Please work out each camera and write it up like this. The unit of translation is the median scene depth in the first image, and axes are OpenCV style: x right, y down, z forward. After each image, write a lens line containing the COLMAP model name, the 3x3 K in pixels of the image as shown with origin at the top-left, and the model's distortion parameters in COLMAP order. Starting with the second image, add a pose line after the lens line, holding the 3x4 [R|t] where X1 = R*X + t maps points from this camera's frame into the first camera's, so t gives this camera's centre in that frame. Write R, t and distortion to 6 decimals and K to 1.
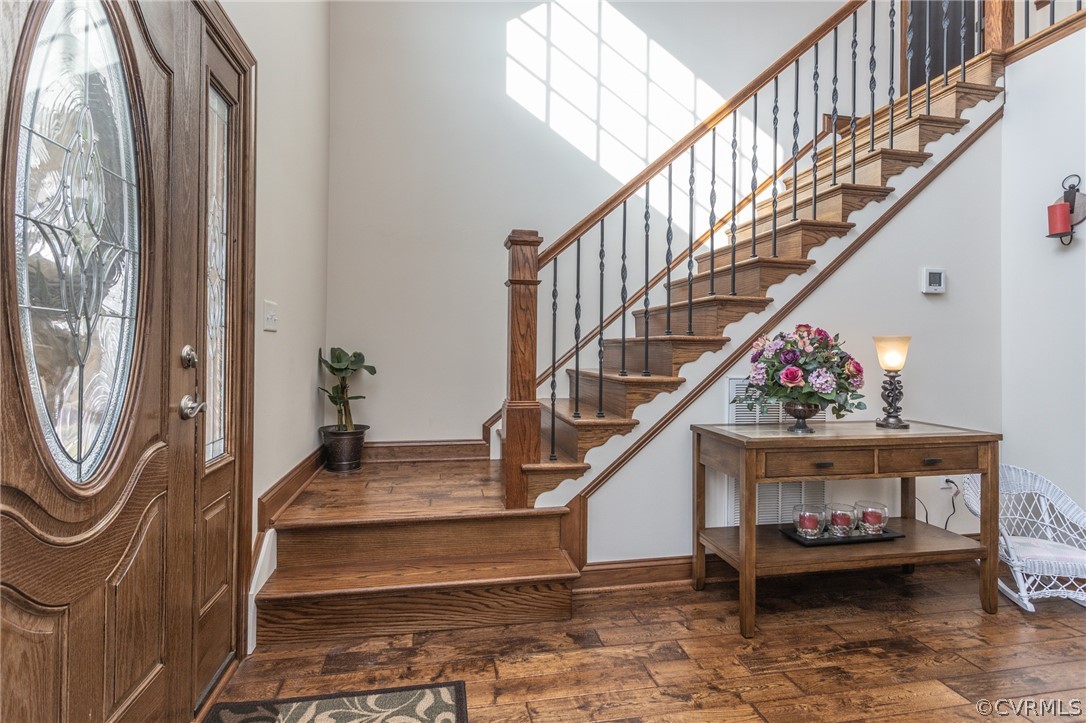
lens RADIAL K [[518.2, 0, 540.1], [0, 518.2, 346.7], [0, 0, 1]] dist [0.002270, 0.000584]
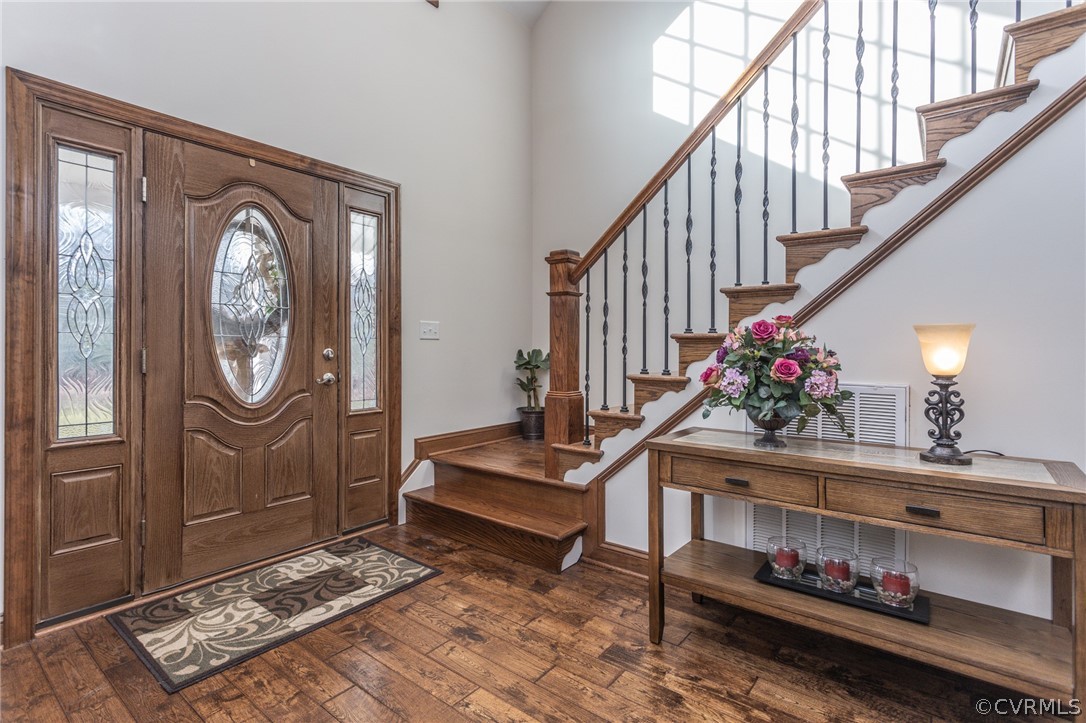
lens RADIAL K [[513.0, 0, 542.1], [0, 513.0, 350.9], [0, 0, 1]] dist [0.000783, 0.001461]
pose [[0.660042, -0.006273, -0.751202, 0.847214], [0.009670, 0.999953, 0.000146, 0.008516], [0.751166, -0.007360, 0.660072, 0.178542]]
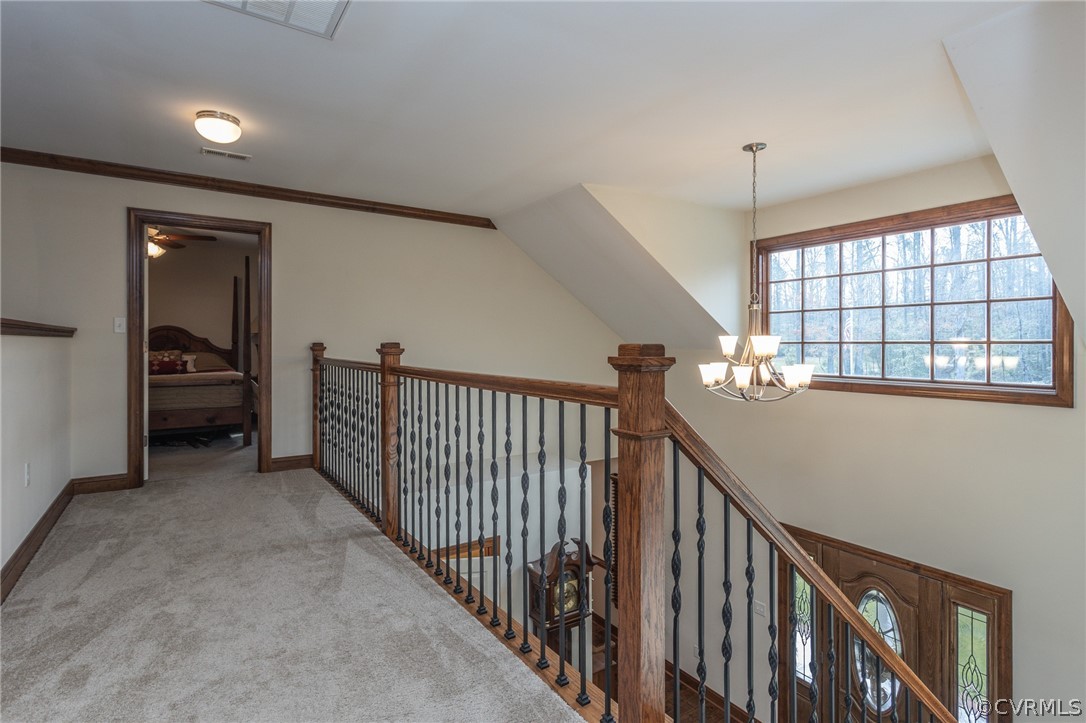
lens RADIAL K [[541.7, 0, 538.3], [0, 541.7, 341.7], [0, 0, 1]] dist [-0.000038, 0.000361]
pose [[-0.921046, -0.004089, -0.389431, 1.428881], [-0.001132, 0.999969, -0.007823, -1.147577], [0.389451, -0.006764, -0.921022, 1.717932]]
